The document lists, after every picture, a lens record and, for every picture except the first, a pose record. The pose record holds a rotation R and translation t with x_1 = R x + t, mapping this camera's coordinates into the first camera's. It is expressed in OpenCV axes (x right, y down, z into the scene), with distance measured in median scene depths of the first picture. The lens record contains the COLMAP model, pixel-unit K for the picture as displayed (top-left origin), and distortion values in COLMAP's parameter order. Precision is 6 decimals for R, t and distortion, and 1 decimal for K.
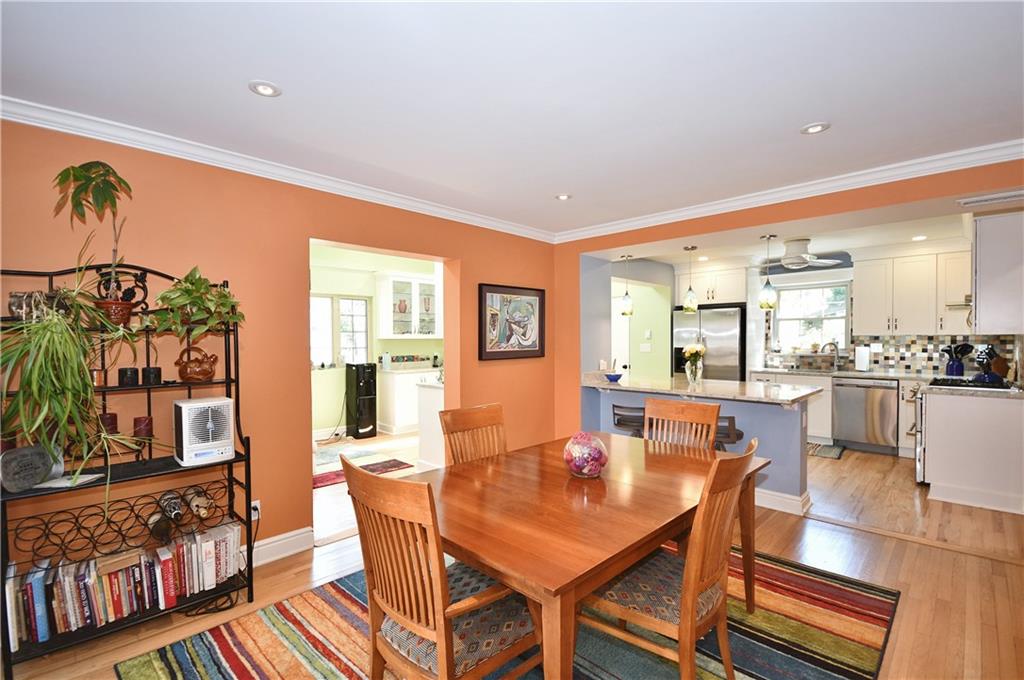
lens RADIAL K [[480.0, 0, 494.1], [0, 480.0, 351.0], [0, 0, 1]] dist [0.002242, -0.002447]
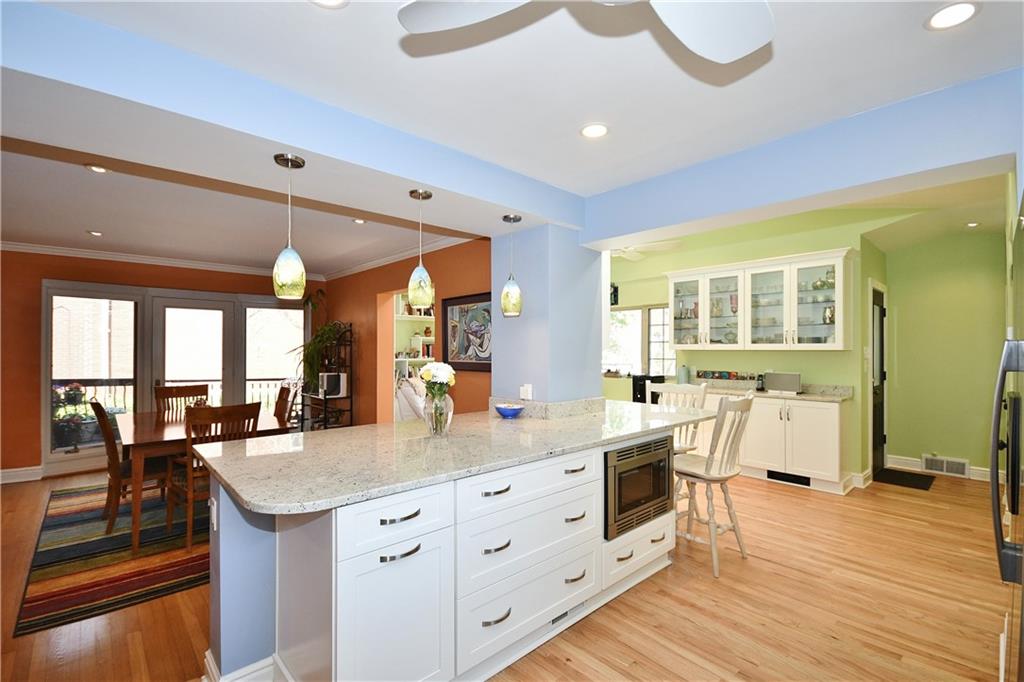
lens RADIAL K [[457.0, 0, 504.6], [0, 457.0, 343.2], [0, 0, 1]] dist [-0.011614, -0.002288]
pose [[-0.056645, -0.006618, -0.998372, 0.755495], [-0.027977, 0.999596, -0.005039, -0.029506], [0.998002, 0.027646, -0.056807, 0.906813]]
